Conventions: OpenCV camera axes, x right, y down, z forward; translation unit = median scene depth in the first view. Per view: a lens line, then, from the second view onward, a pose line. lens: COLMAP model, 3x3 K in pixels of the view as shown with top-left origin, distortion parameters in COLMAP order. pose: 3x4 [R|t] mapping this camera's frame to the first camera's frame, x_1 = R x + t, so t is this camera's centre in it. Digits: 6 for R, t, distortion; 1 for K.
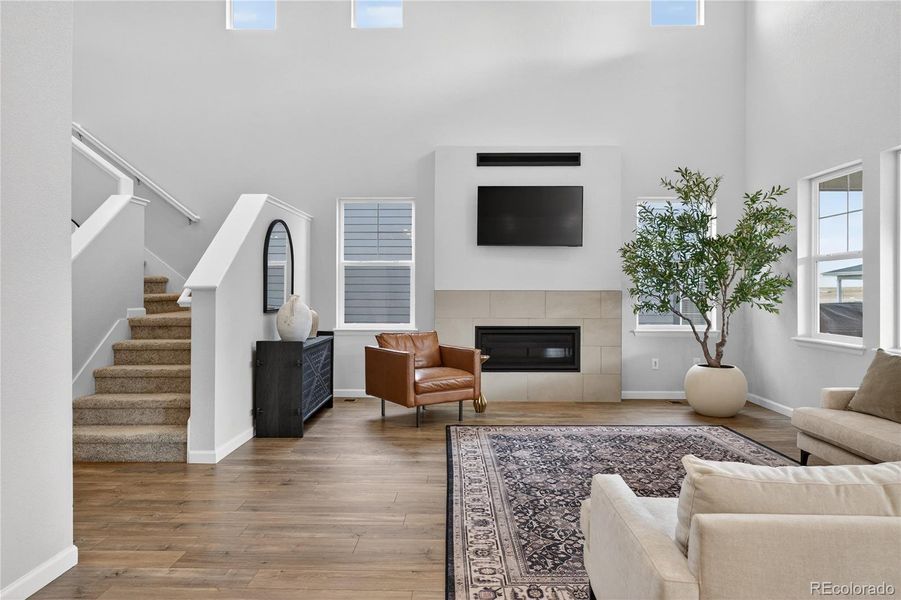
lens RADIAL K [[578.1, 0, 451.1], [0, 578.1, 298.7], [0, 0, 1]] dist [0.000356, 0.002001]
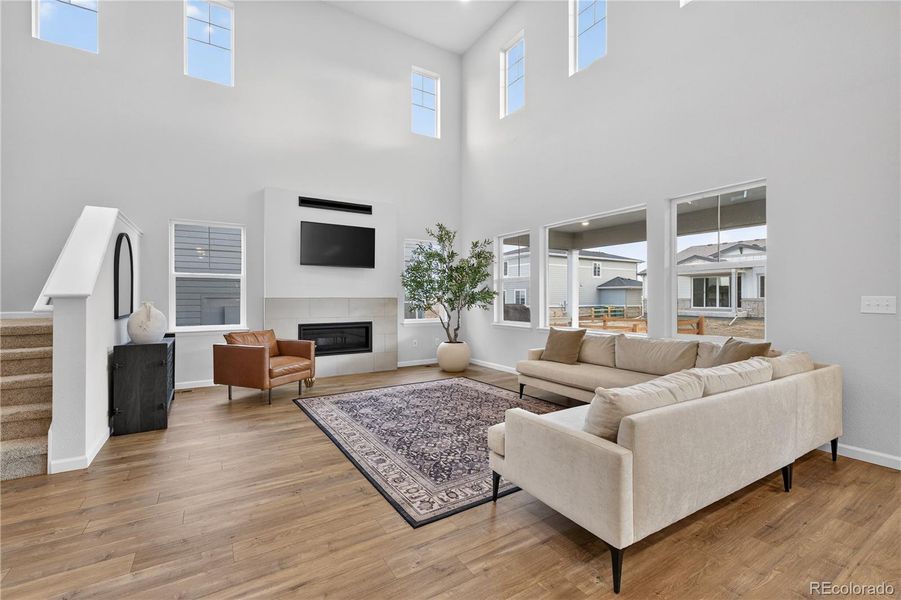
lens RADIAL K [[384.7, 0, 449.3], [0, 384.7, 300.9], [0, 0, 1]] dist [-0.001338, 0.000499]
pose [[0.841868, -0.005892, 0.539652, -0.183331], [0.009070, 0.999954, -0.003231, -0.001210], [-0.539608, 0.007614, 0.841882, 0.063512]]
